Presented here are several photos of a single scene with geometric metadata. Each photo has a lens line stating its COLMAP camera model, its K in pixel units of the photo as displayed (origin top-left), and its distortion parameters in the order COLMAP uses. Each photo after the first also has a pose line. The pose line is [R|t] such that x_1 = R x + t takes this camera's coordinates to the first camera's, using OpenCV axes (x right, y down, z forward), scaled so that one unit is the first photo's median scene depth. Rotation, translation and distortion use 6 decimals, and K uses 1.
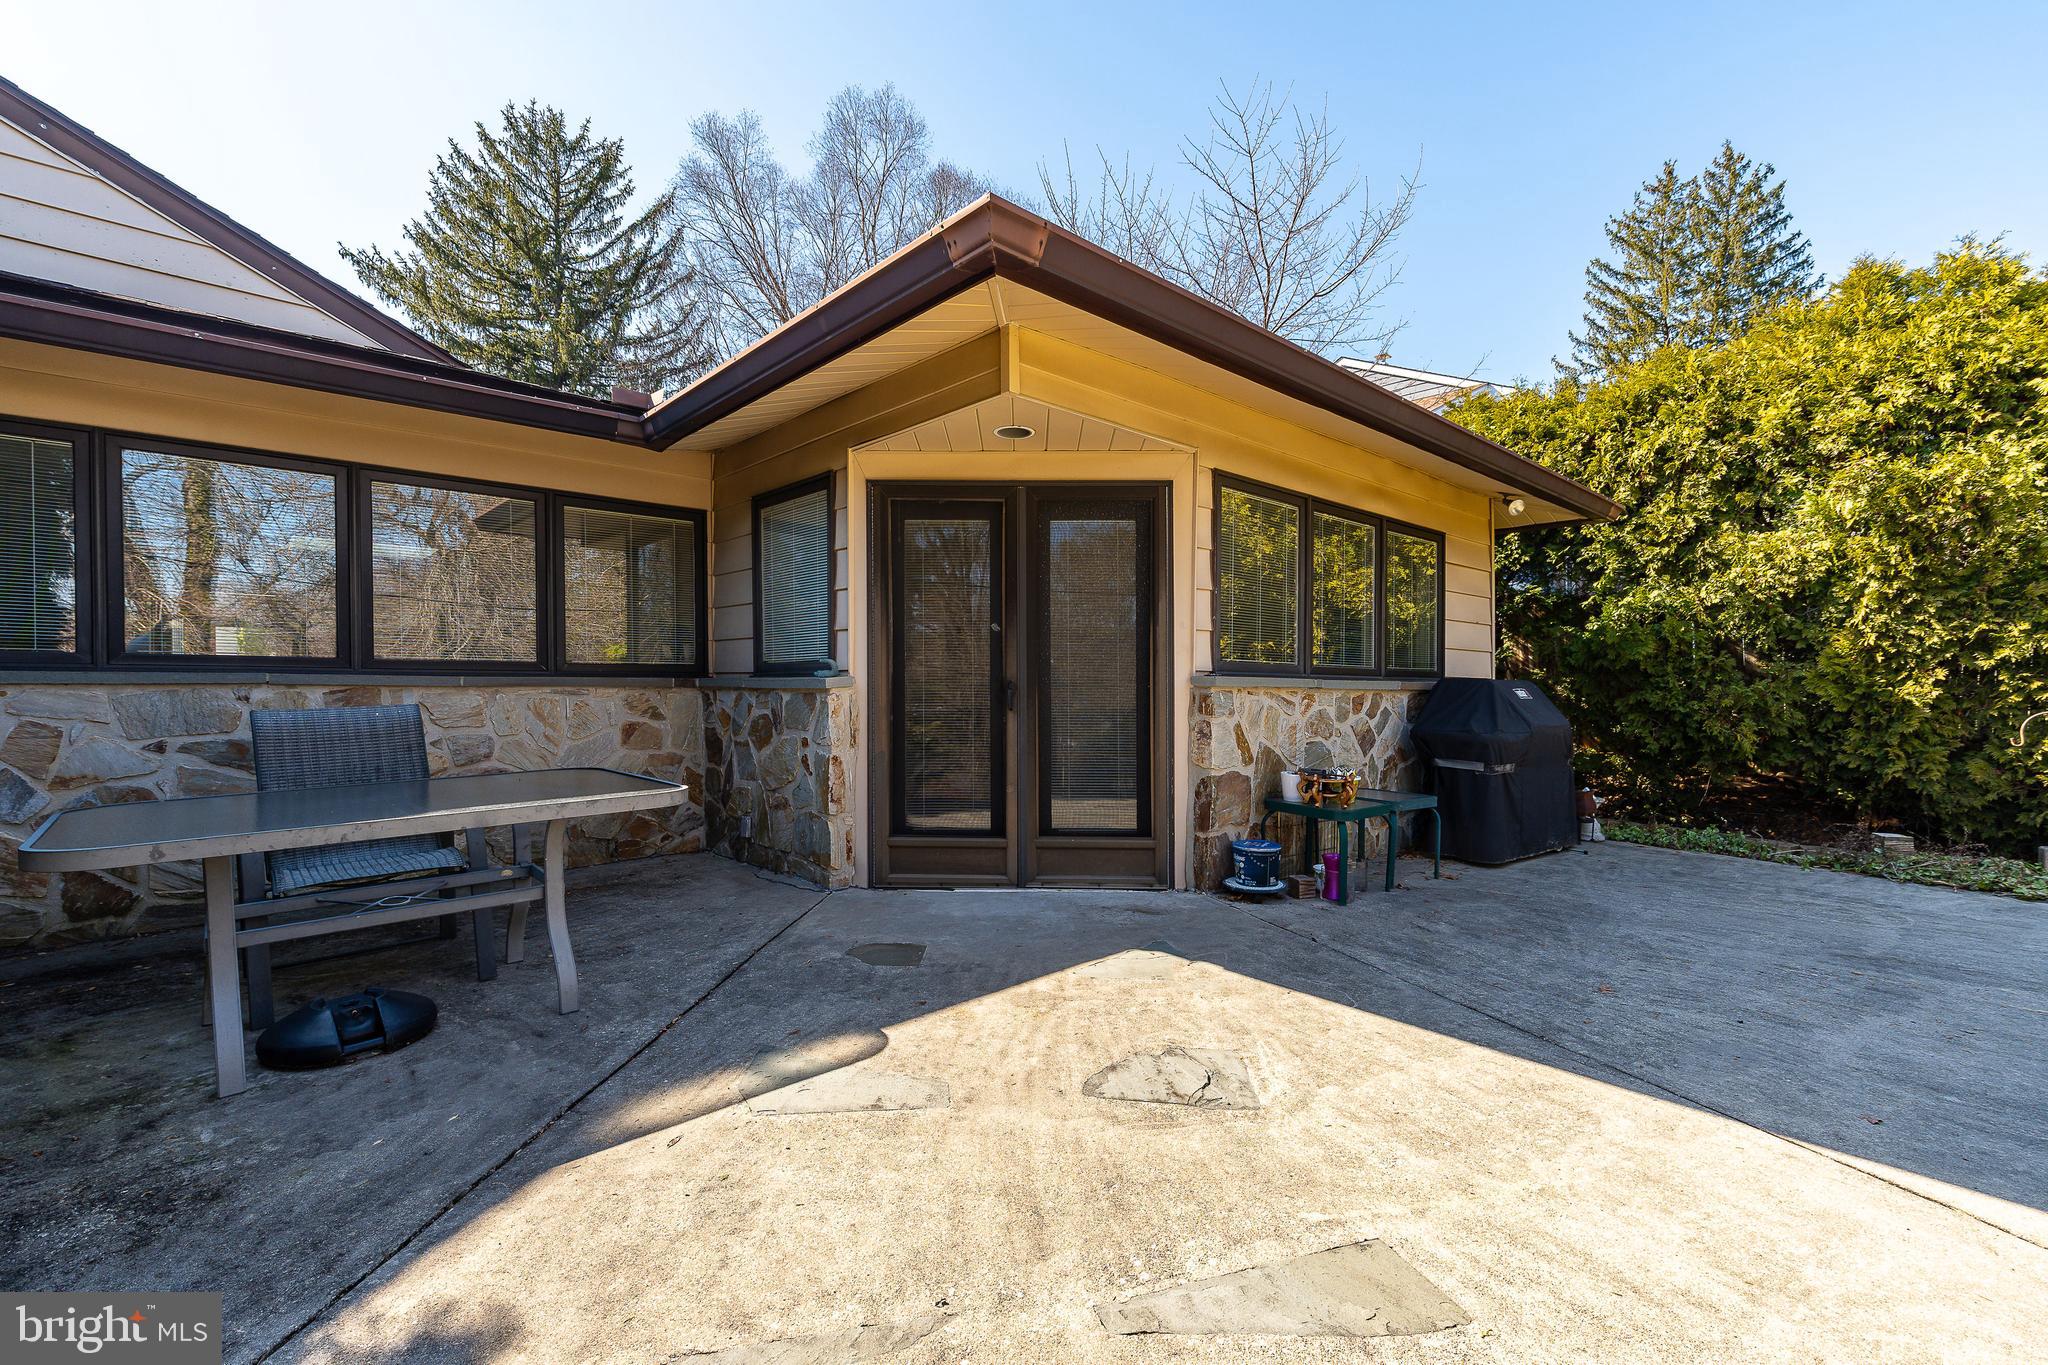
lens RADIAL K [[925.9, 0, 1039.7], [0, 925.9, 645.2], [0, 0, 1]] dist [0.000642, -0.000197]
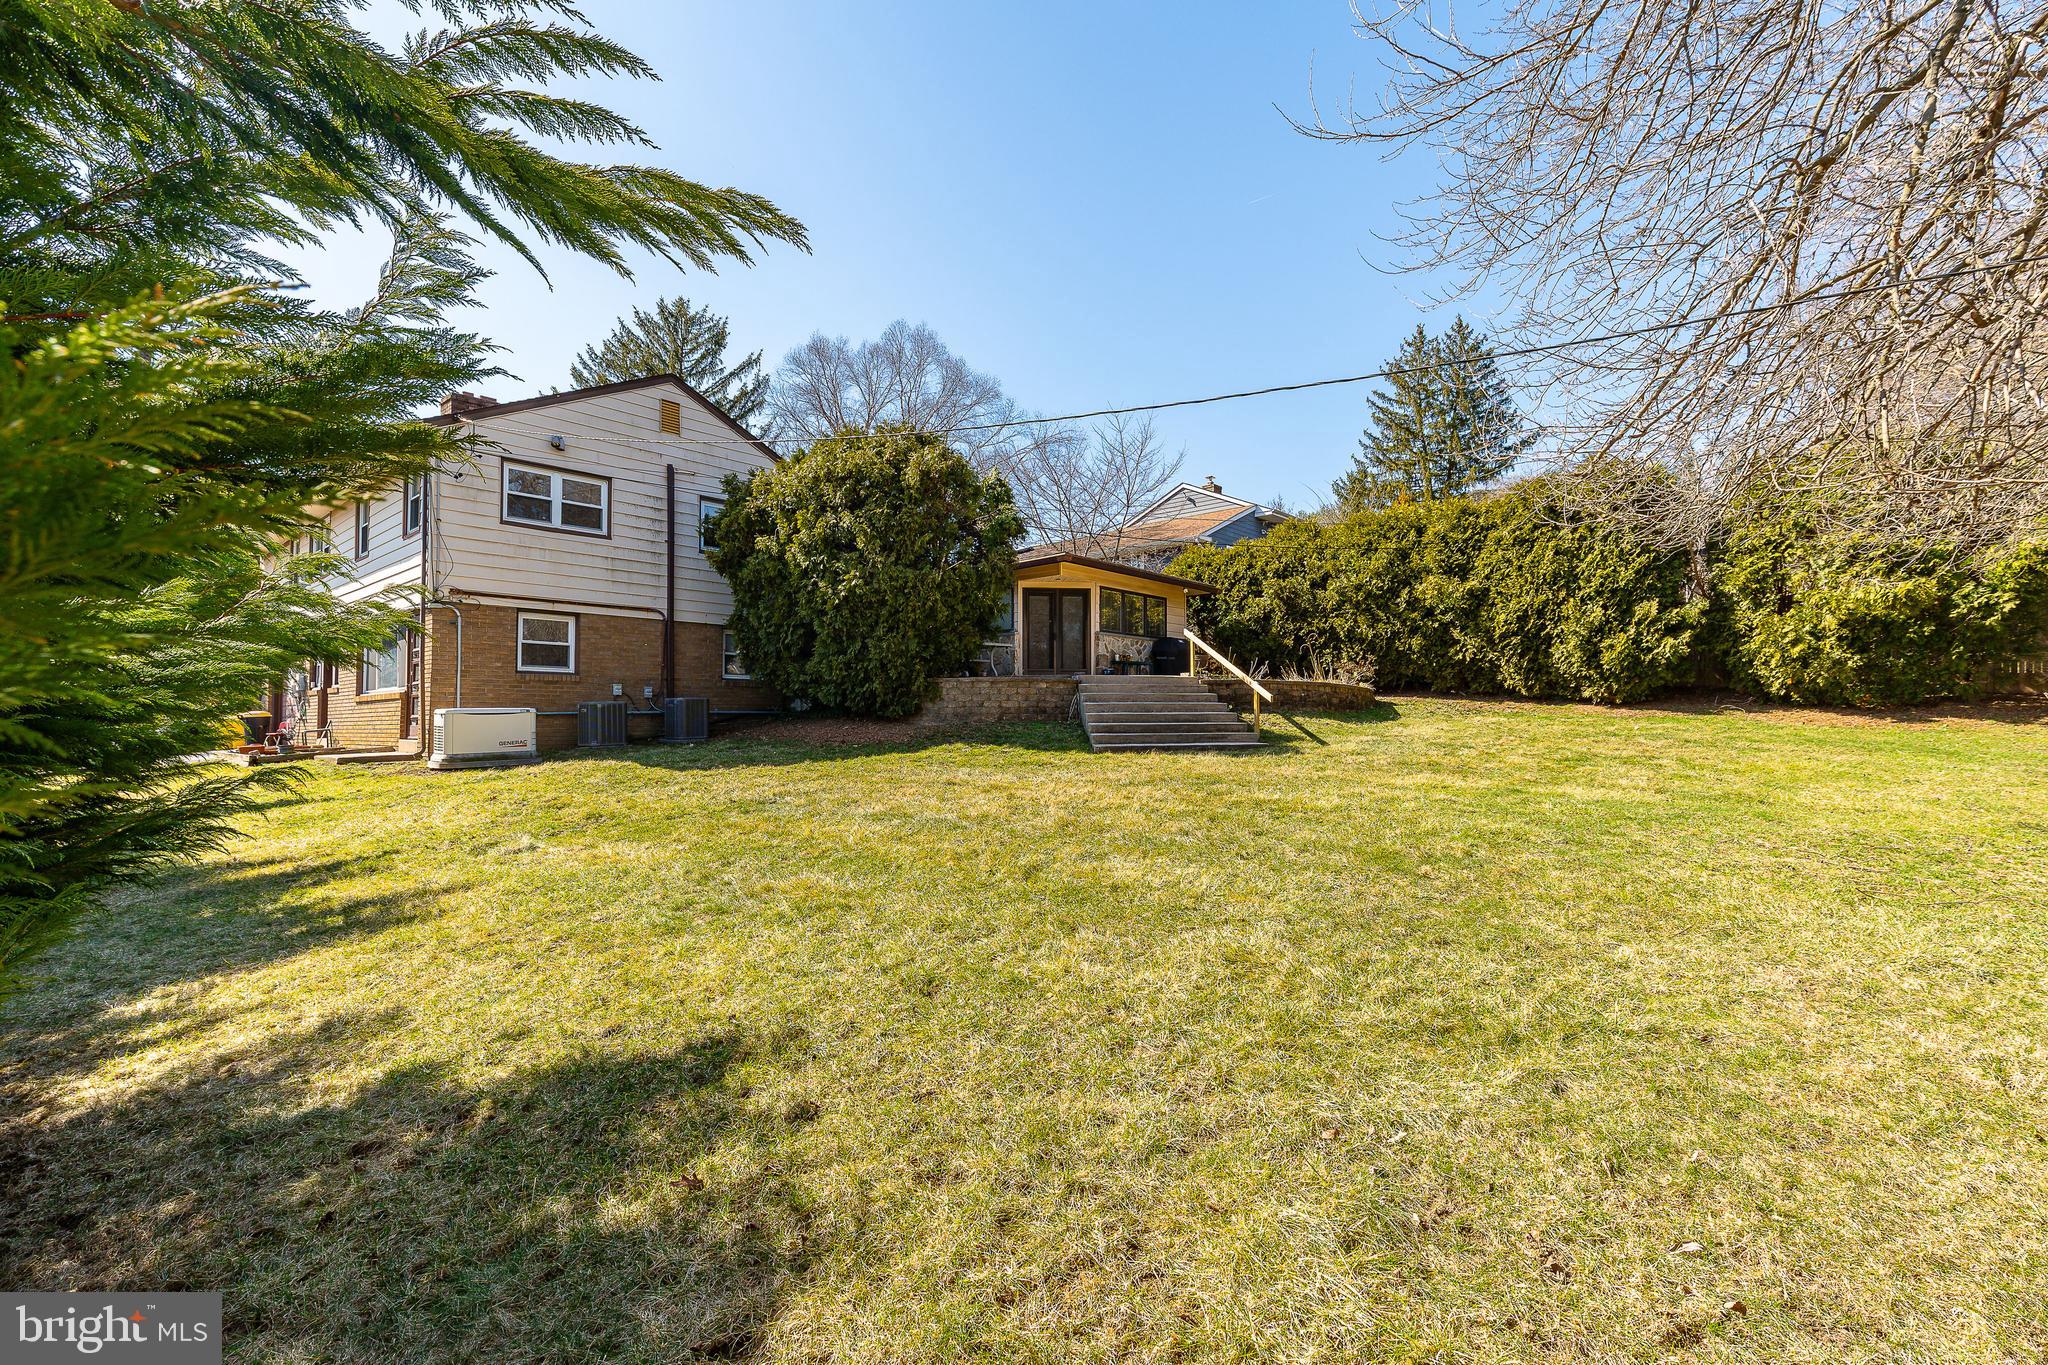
lens RADIAL K [[931.5, 0, 1024.0], [0, 931.5, 682.5], [0, 0, 1]] dist [0.002804, -0.000407]
pose [[0.996556, 0.001680, 0.082902, -0.408206], [-0.002391, 0.999961, 0.008481, 0.177268], [-0.082884, -0.008650, 0.996522, -2.562734]]
